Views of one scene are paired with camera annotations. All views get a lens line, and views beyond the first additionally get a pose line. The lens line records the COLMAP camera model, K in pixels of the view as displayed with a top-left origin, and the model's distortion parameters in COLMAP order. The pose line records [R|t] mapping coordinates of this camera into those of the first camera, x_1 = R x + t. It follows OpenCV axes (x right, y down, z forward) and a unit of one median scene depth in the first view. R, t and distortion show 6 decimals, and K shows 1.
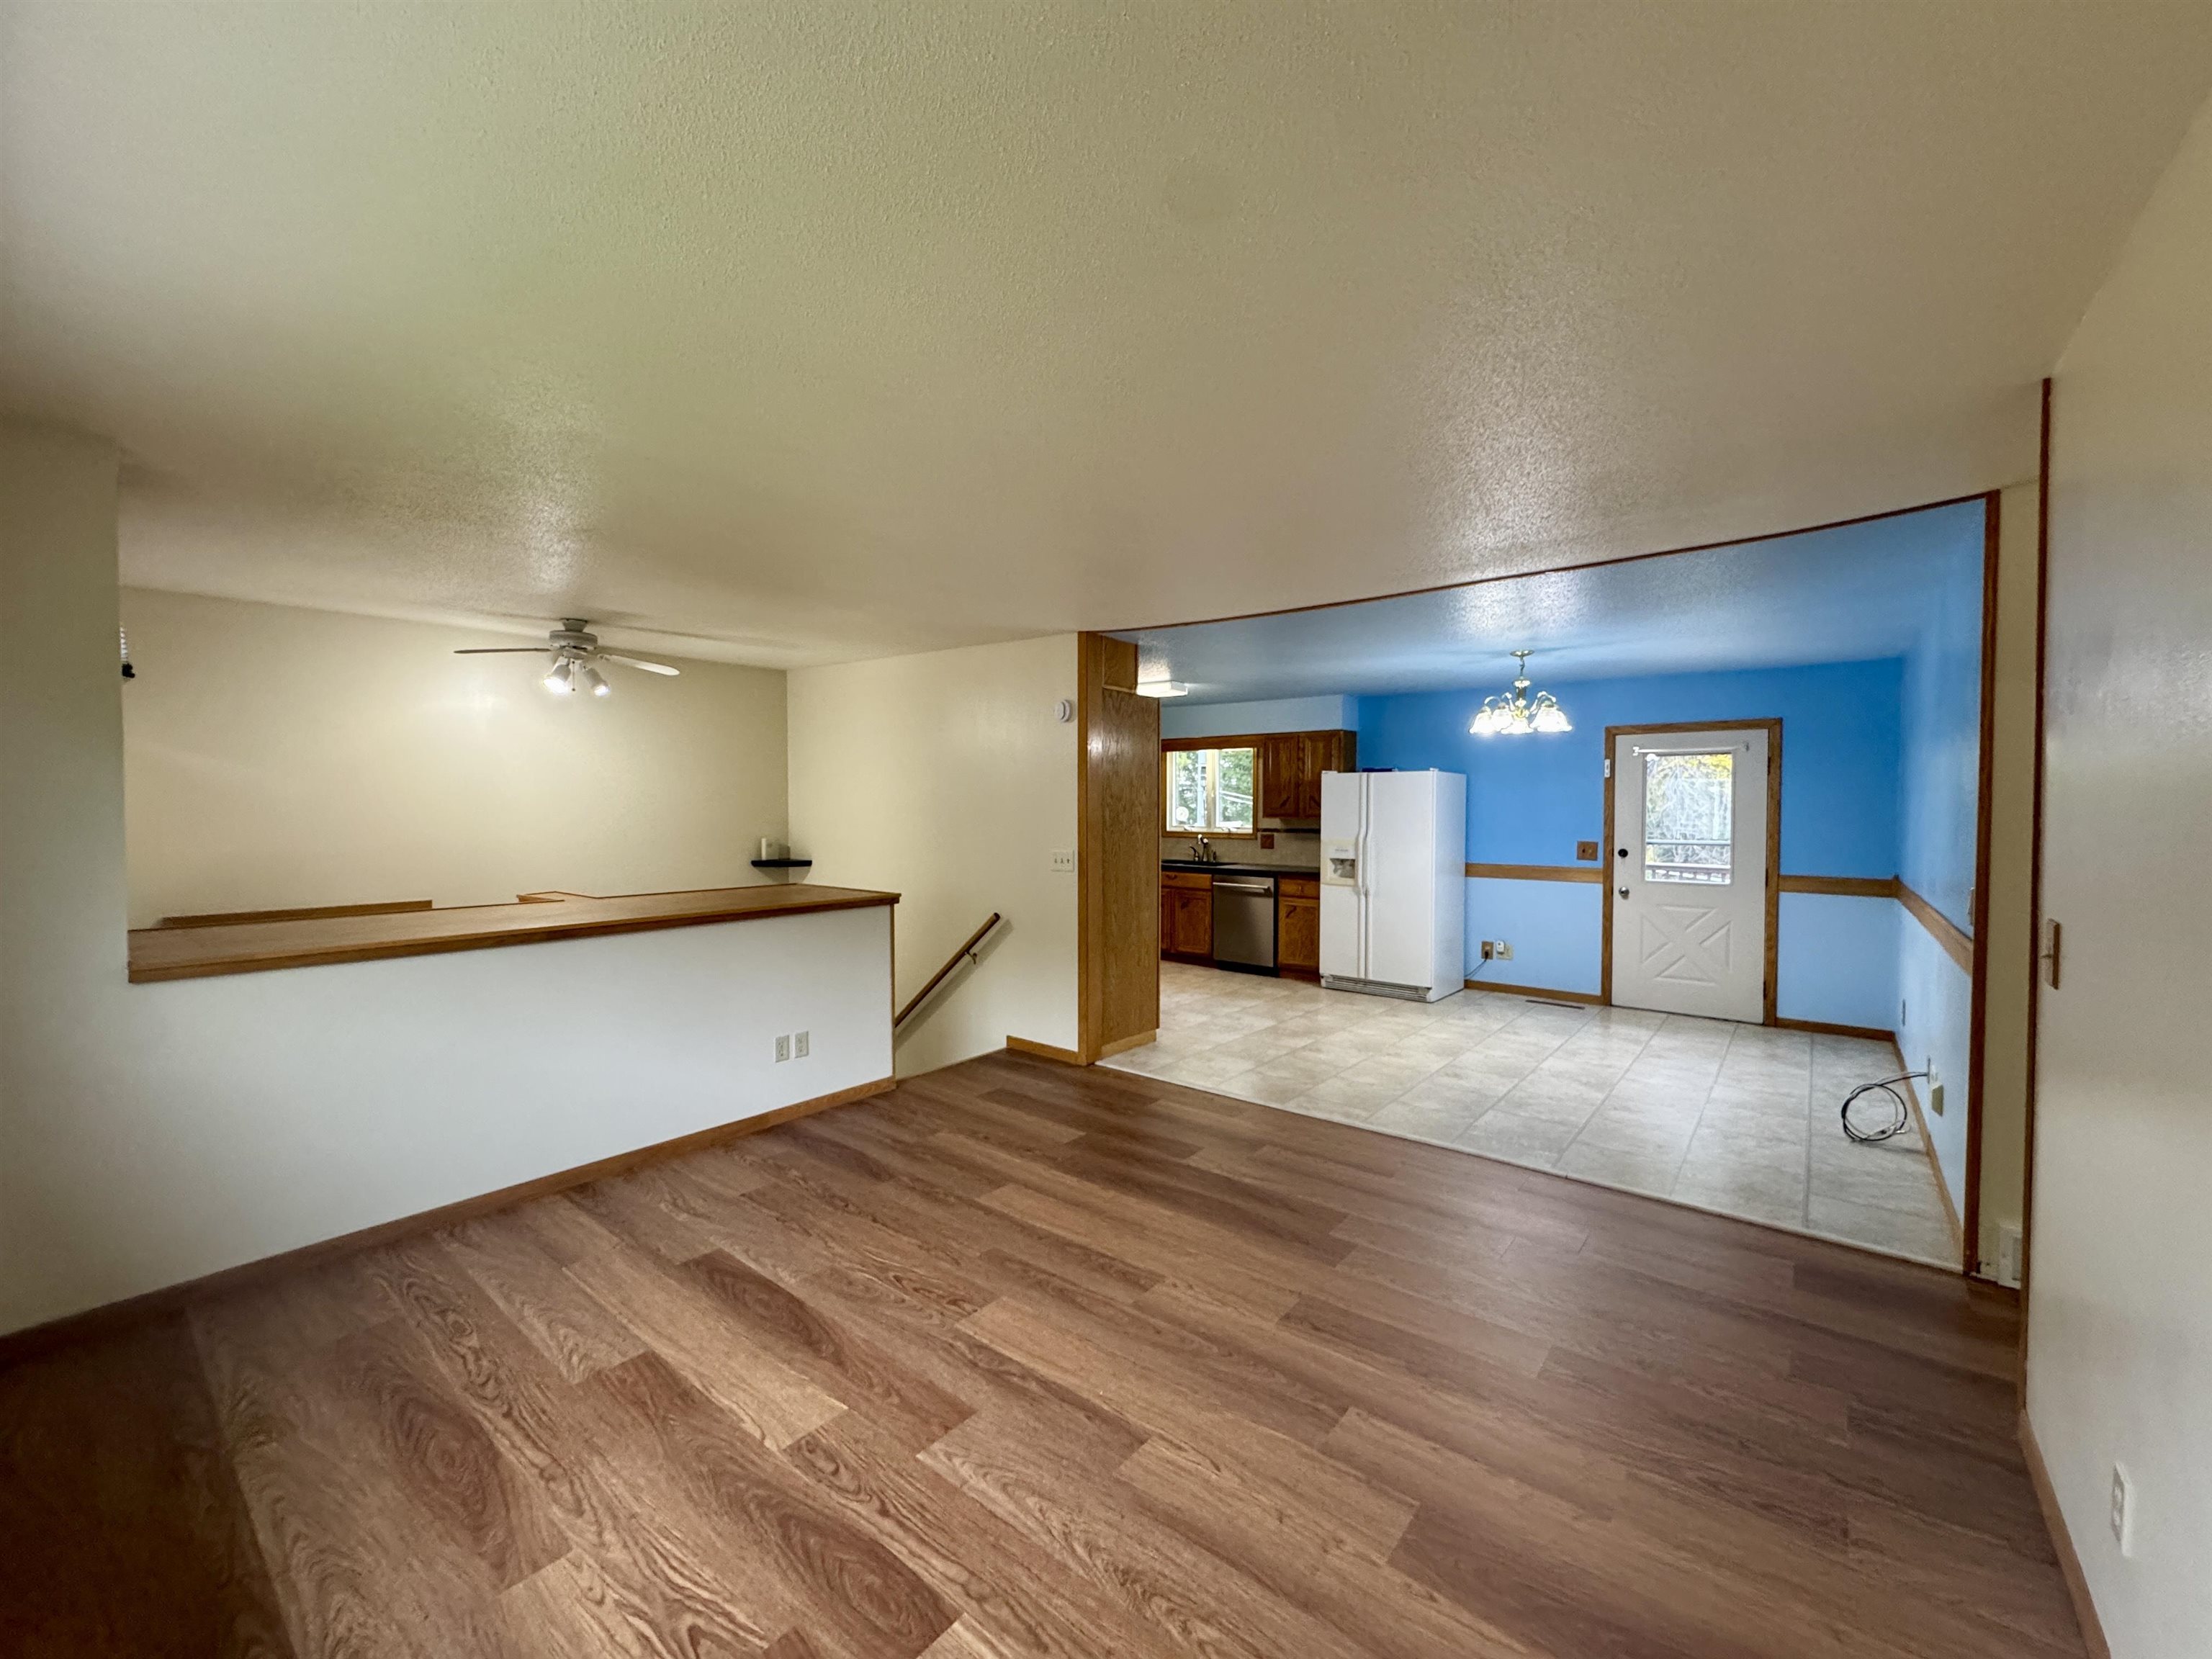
lens RADIAL K [[884.0, 0, 1103.3], [0, 884.0, 830.6], [0, 0, 1]] dist [-0.004568, 0.001361]
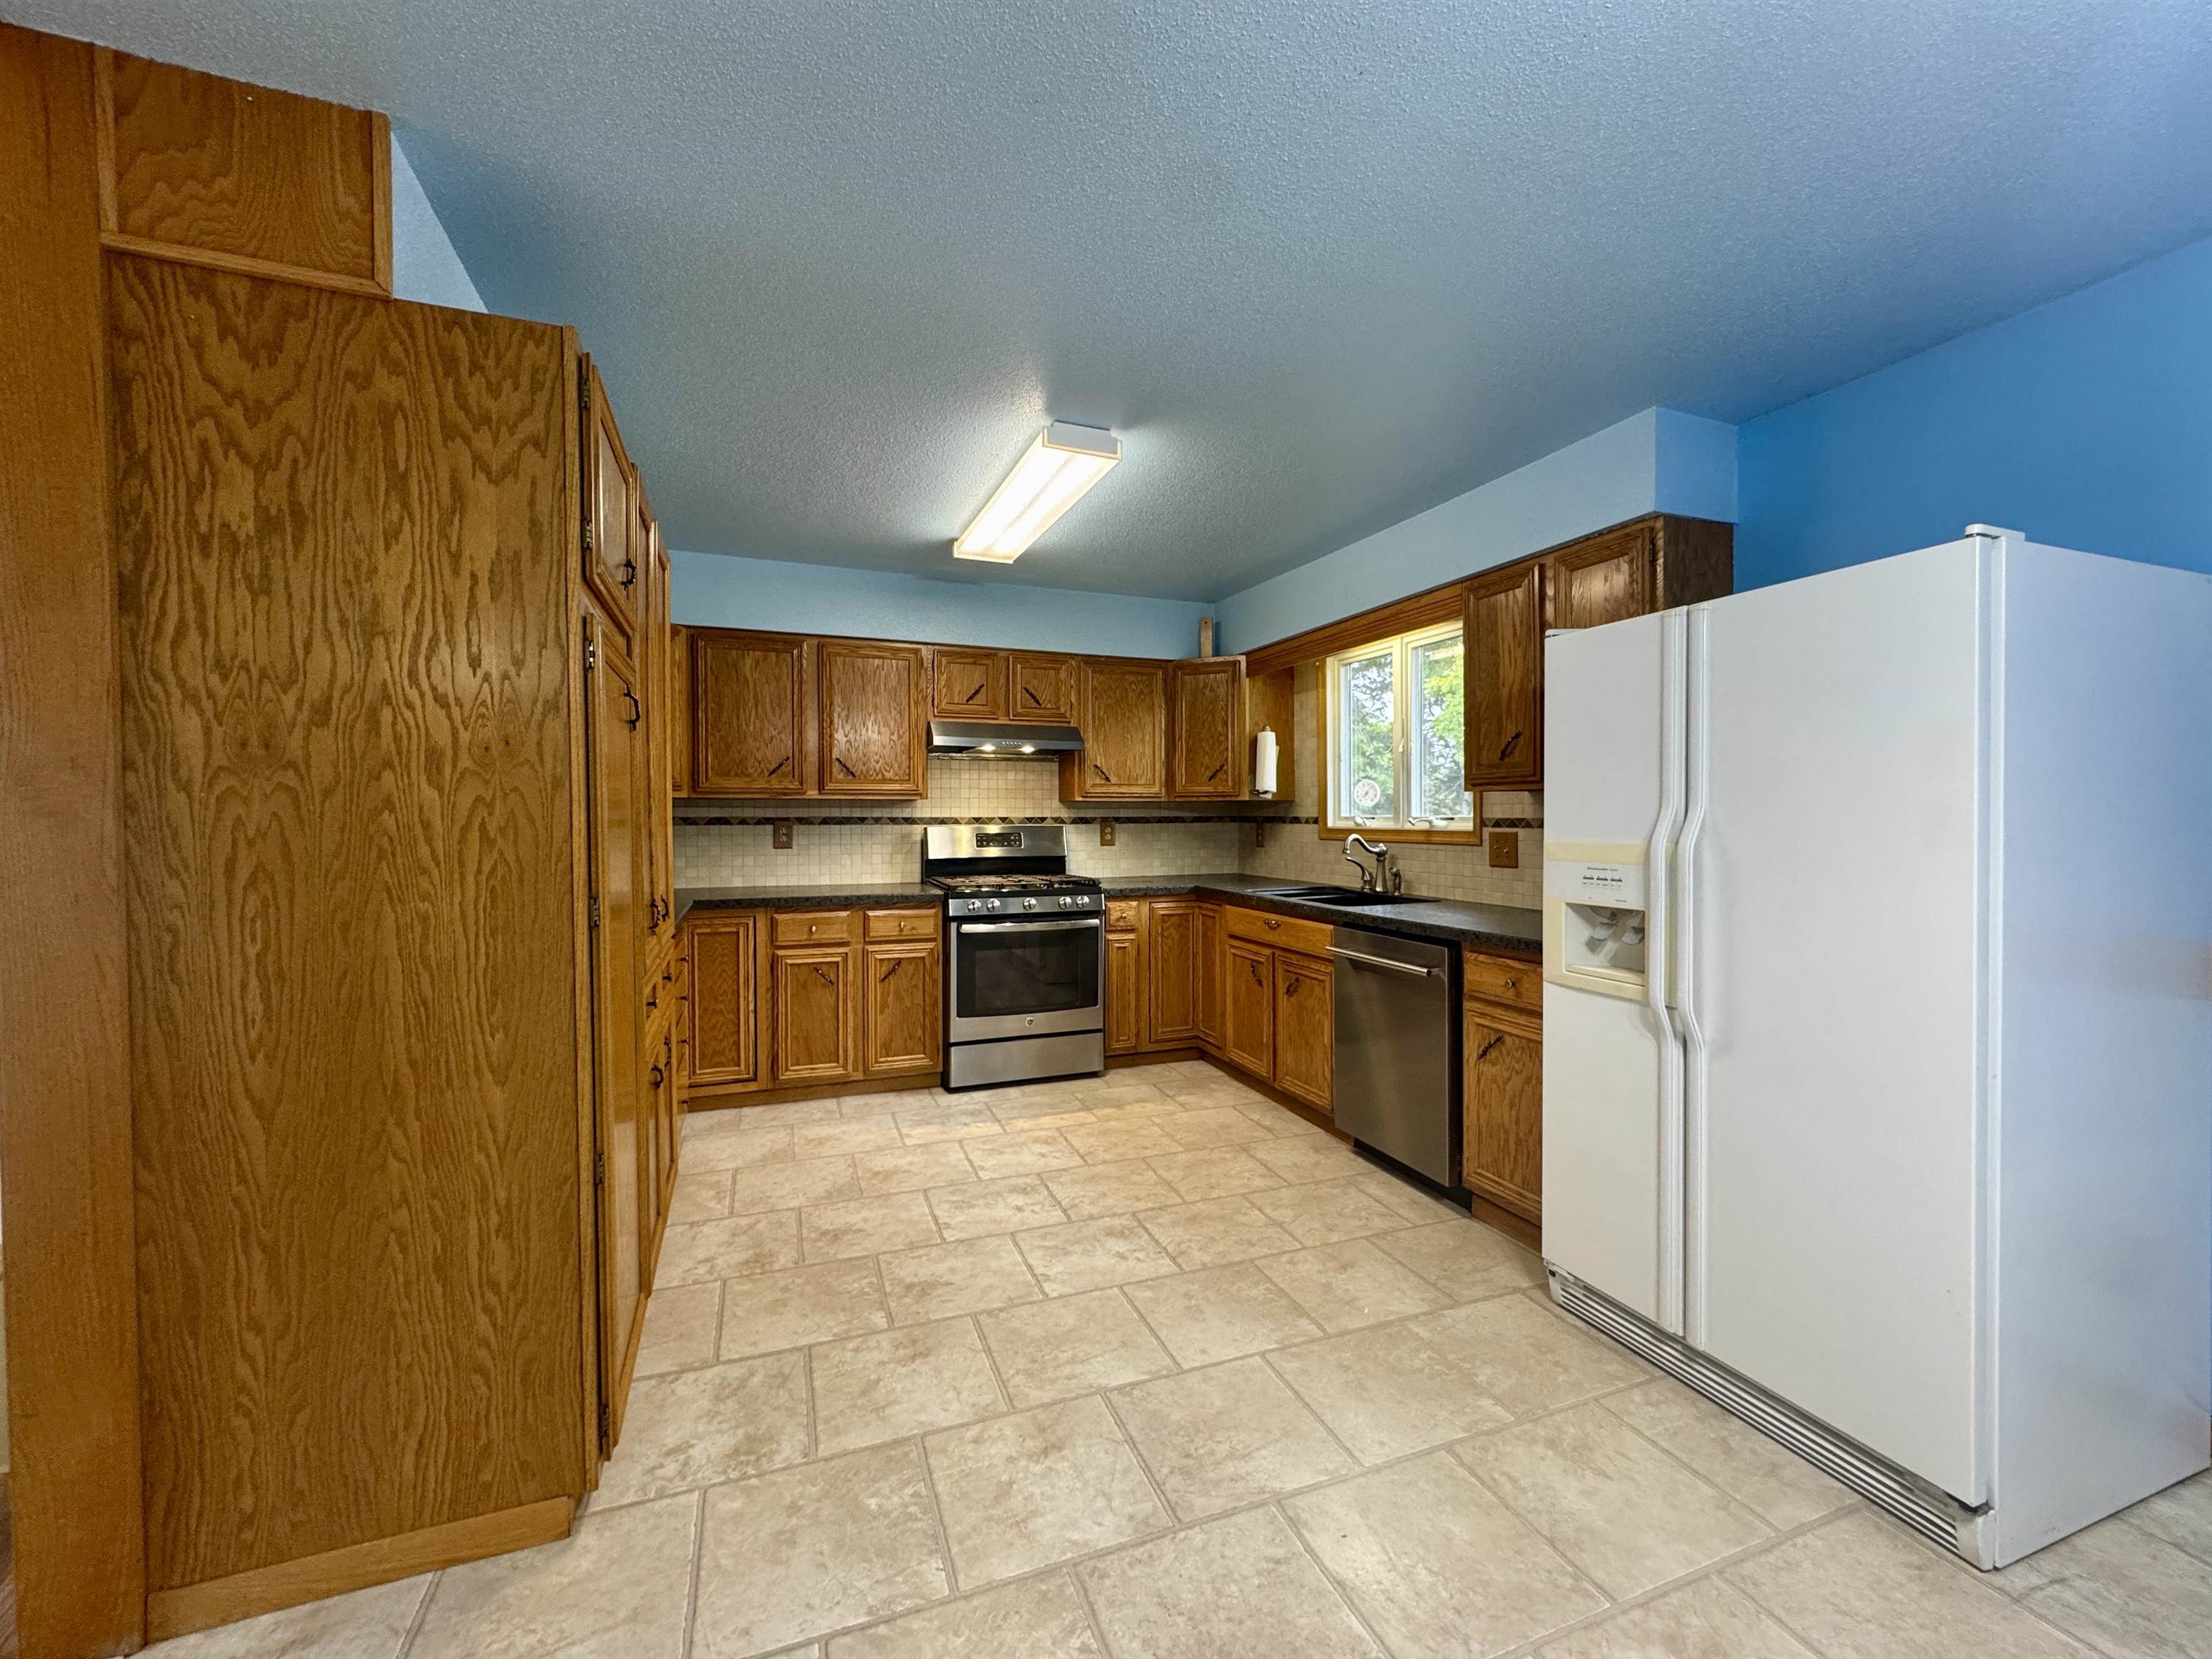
lens RADIAL K [[884.0, 0, 1106.0], [0, 884.0, 827.9], [0, 0, 1]] dist [-0.004568, 0.001361]
pose [[0.865919, -0.000898, -0.500183, 0.277290], [-0.005956, 0.999909, -0.012106, 0.009634], [0.500148, 0.013461, 0.865835, 0.661666]]
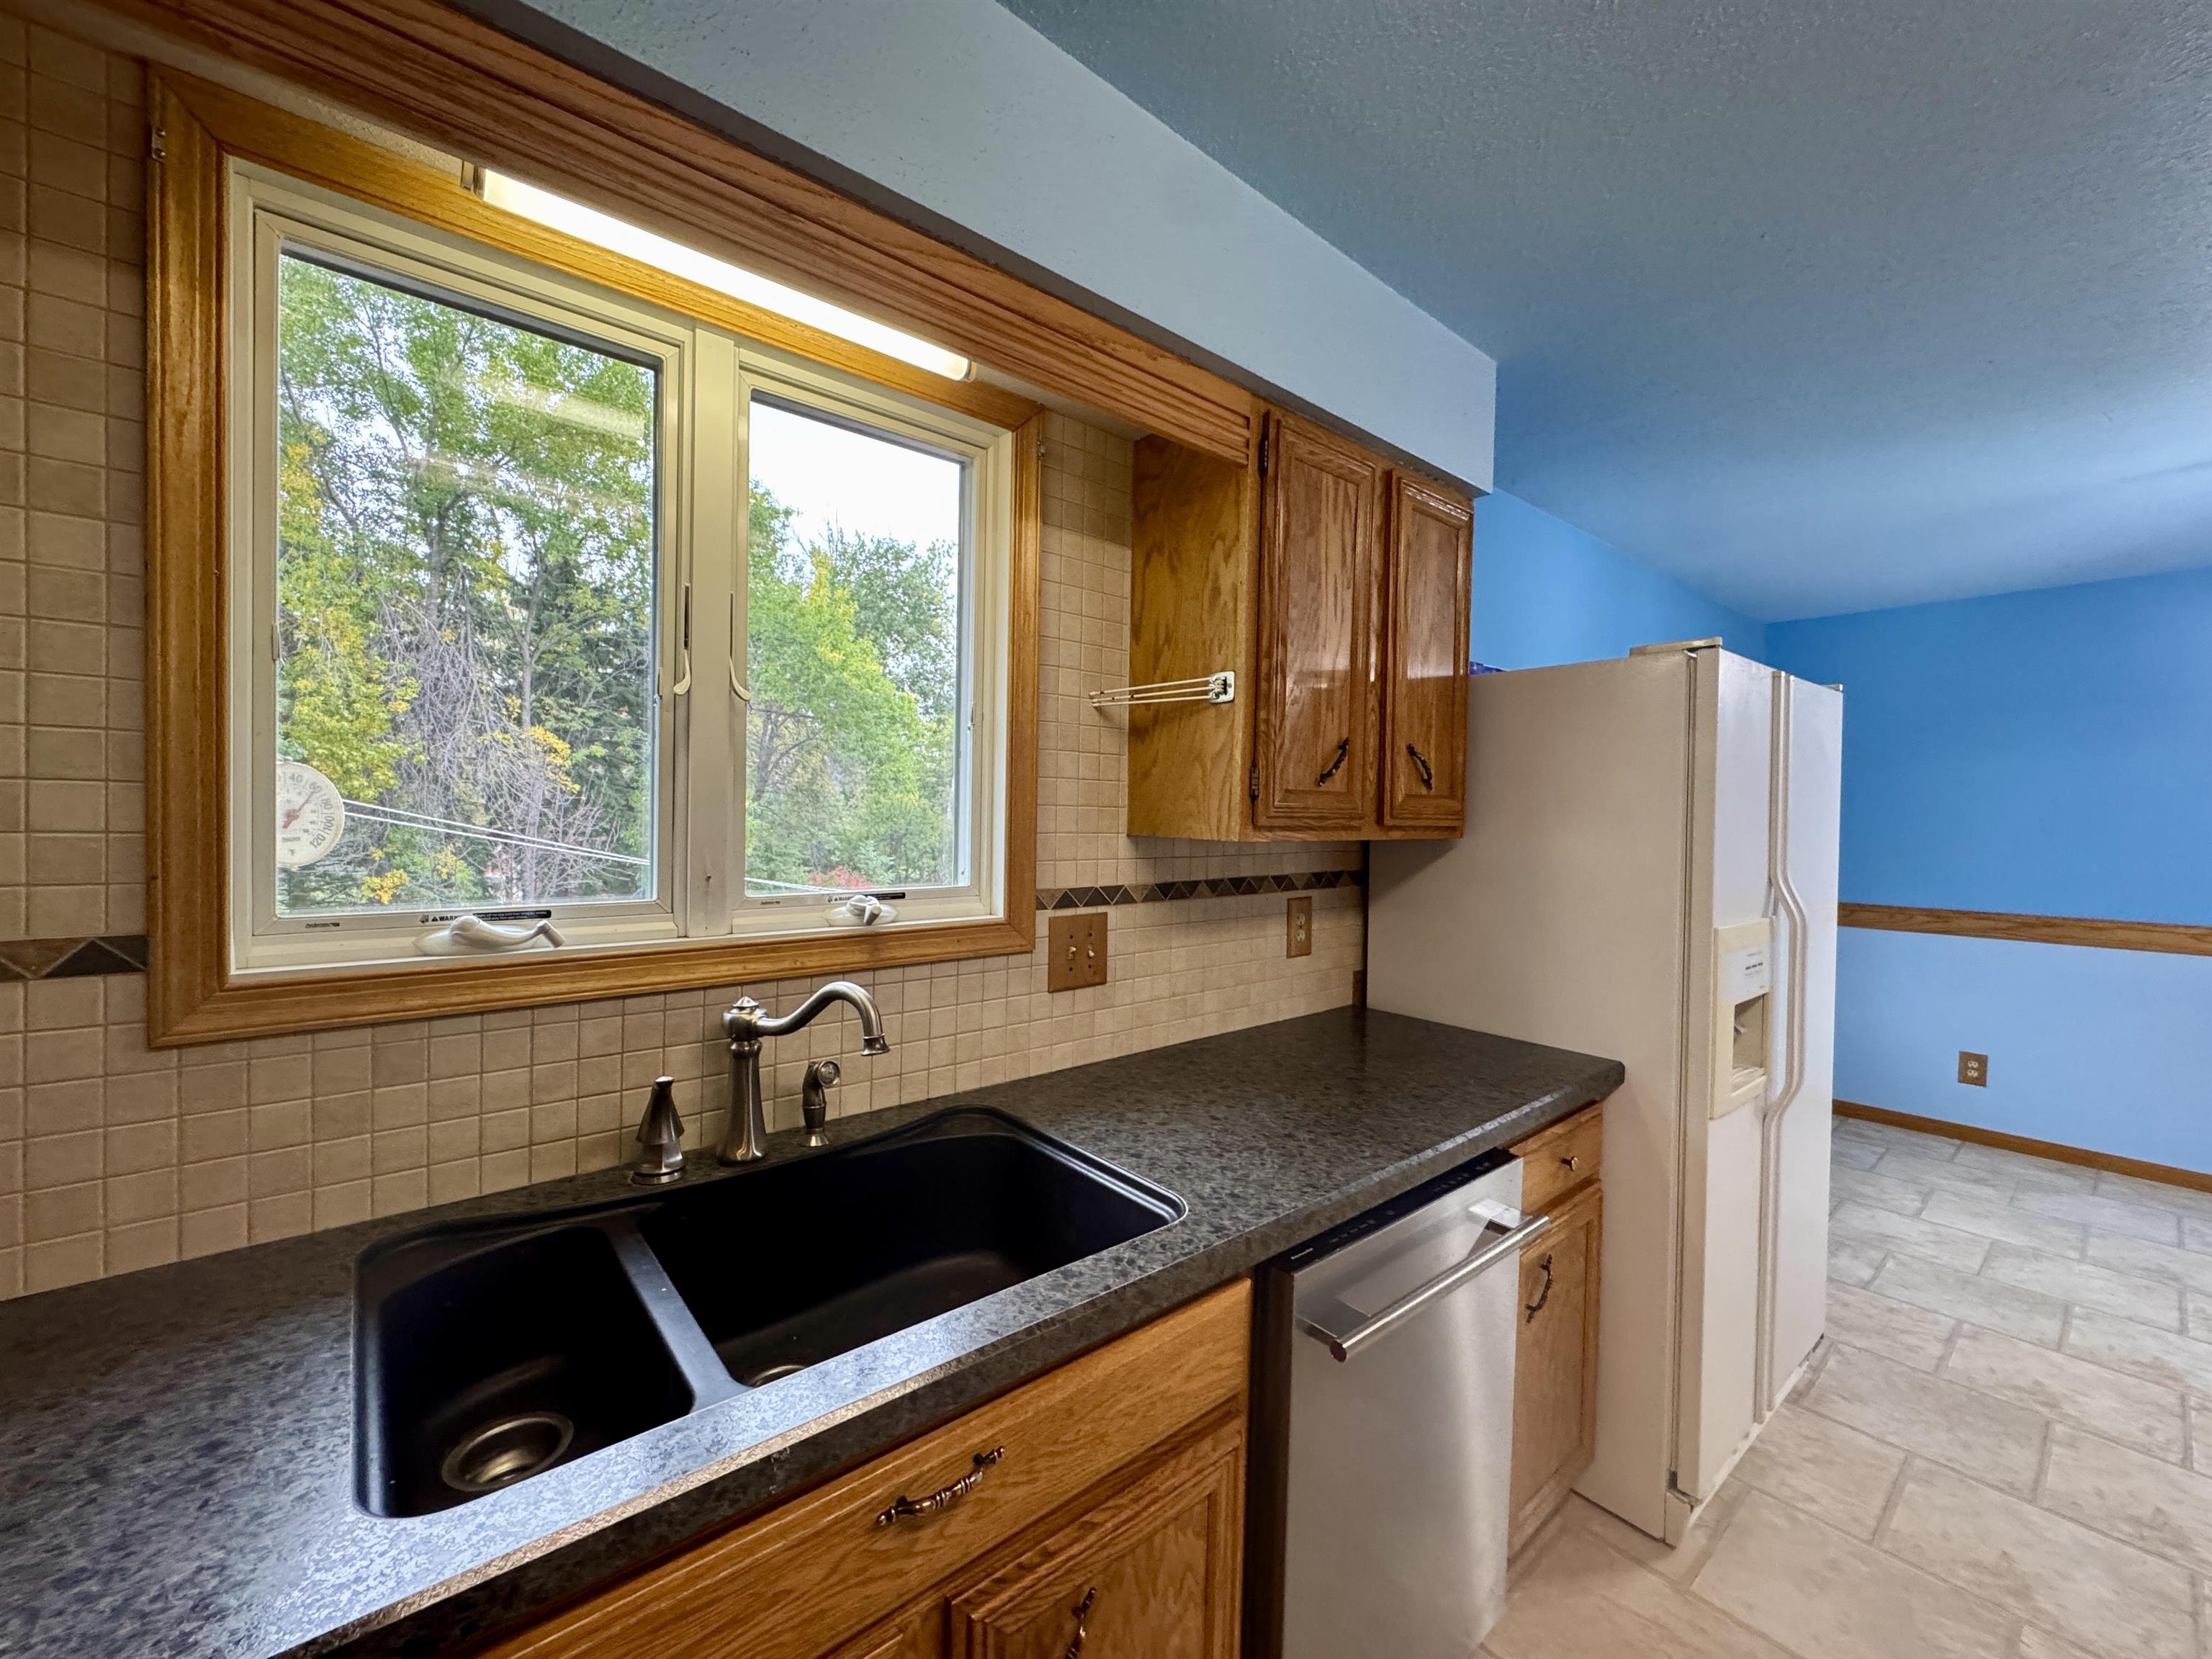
lens RADIAL K [[884.0, 0, 1106.7], [0, 884.0, 821.3], [0, 0, 1]] dist [-0.004568, 0.001361]
pose [[0.185449, -0.014179, 0.982552, -0.011389], [0.007325, 0.999888, 0.013046, -0.024148], [-0.982627, 0.004778, 0.185533, 1.147374]]
